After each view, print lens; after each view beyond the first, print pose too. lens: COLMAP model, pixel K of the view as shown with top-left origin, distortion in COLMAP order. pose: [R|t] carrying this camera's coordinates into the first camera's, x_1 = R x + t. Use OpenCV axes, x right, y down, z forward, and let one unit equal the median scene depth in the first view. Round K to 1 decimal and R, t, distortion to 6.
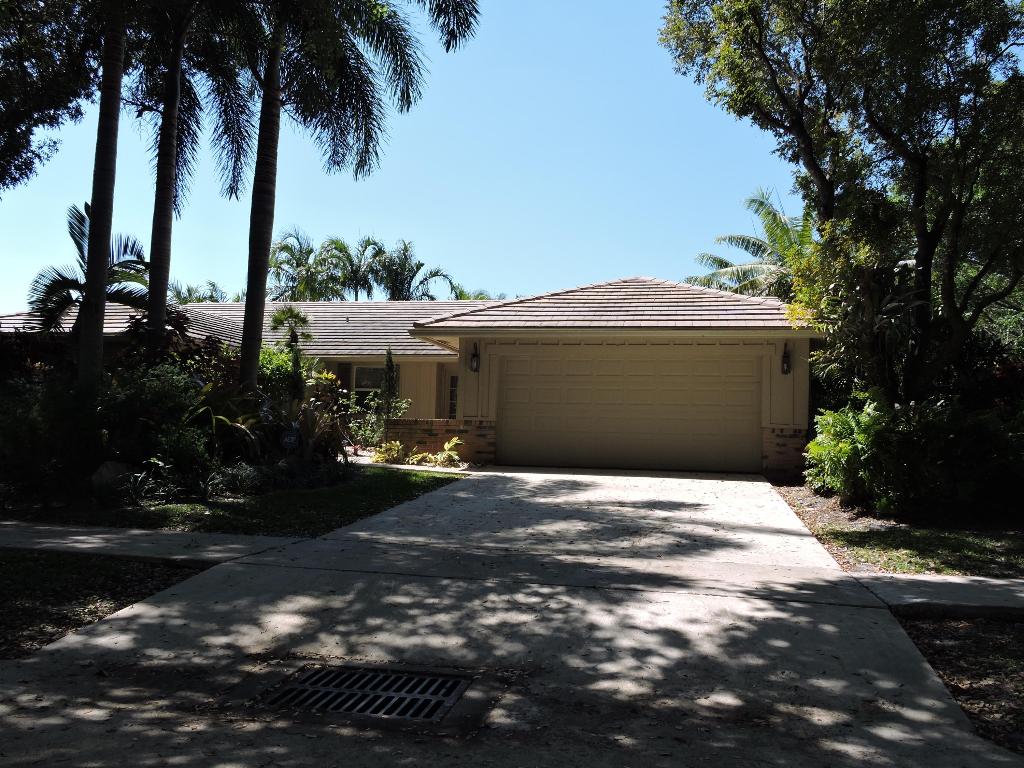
lens RADIAL K [[821.4, 0, 511.6], [0, 821.4, 383.3], [0, 0, 1]] dist [0.000148, 0.000001]
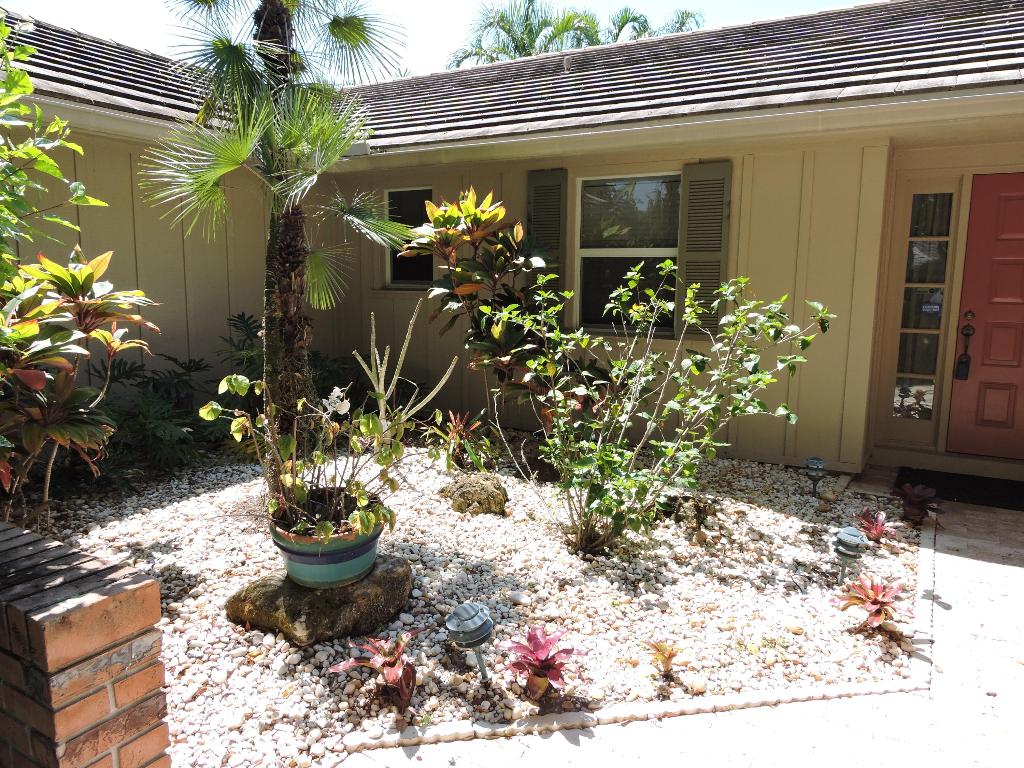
lens RADIAL K [[731.0, 0, 518.5], [0, 731.0, 387.4], [0, 0, 1]] dist [-0.002995, -0.003790]
pose [[0.948141, 0.024627, -0.316894, -0.129332], [0.043507, 0.977554, 0.206143, -0.000573], [0.314858, -0.209239, 0.925788, 0.757077]]
